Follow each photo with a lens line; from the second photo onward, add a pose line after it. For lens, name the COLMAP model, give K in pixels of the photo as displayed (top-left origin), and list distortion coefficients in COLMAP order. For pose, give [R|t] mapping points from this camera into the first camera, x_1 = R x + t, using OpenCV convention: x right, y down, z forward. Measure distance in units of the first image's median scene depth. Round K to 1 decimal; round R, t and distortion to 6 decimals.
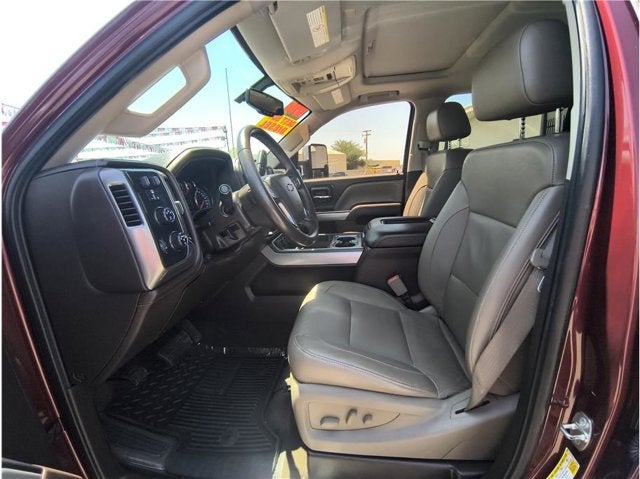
lens RADIAL K [[291.6, 0, 320.0], [0, 291.6, 239.5], [0, 0, 1]] dist [0.000777, -0.000002]
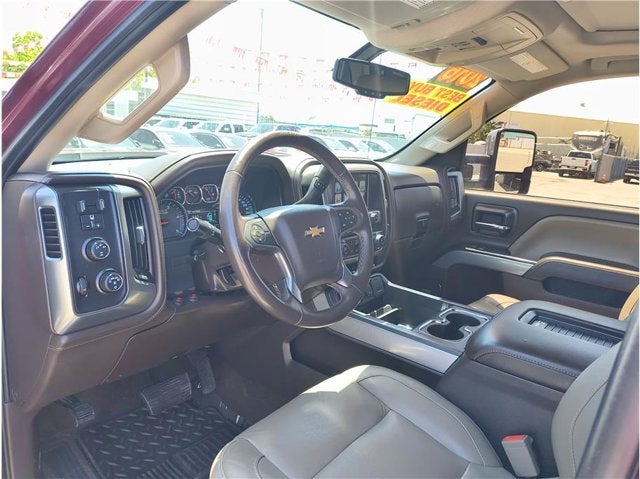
lens RADIAL K [[462.0, 0, 318.7], [0, 462.0, 236.8], [0, 0, 1]] dist [-0.000689, -0.001160]
pose [[0.843187, 0.232137, -0.484920, 0.388211], [-0.236321, 0.970200, 0.053528, -0.215694], [0.482895, 0.069462, 0.872919, 0.120749]]
